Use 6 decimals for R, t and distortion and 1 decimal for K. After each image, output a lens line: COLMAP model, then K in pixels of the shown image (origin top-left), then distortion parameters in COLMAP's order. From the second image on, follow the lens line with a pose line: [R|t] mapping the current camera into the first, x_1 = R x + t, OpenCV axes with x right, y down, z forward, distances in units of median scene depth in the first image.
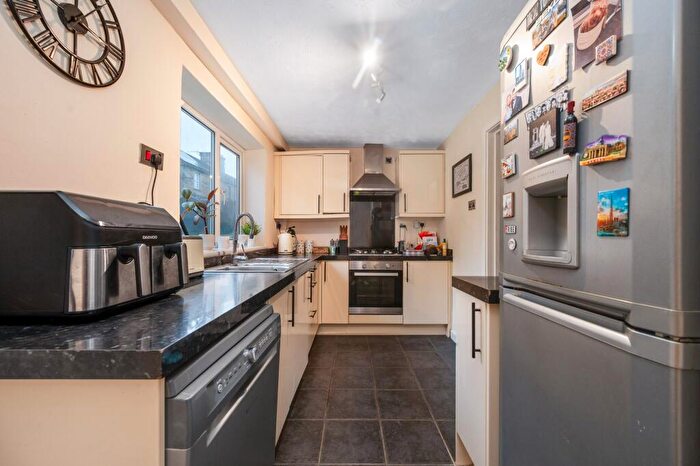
lens RADIAL K [[278.5, 0, 350.0], [0, 278.5, 233.0], [0, 0, 1]] dist [-0.000178, -0.000112]
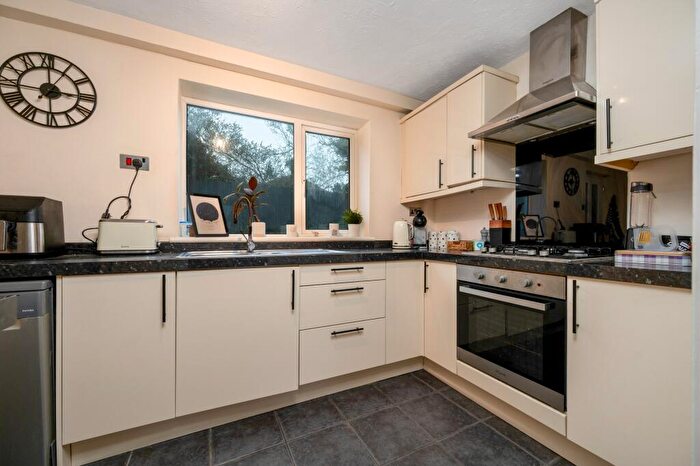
lens RADIAL K [[278.5, 0, 350.0], [0, 278.5, 233.0], [0, 0, 1]] dist [-0.000178, -0.000112]
pose [[0.456191, -0.009373, -0.889833, 0.946103], [0.013190, 0.999906, -0.003770, 0.087616], [0.889784, -0.010017, 0.456271, 1.302579]]
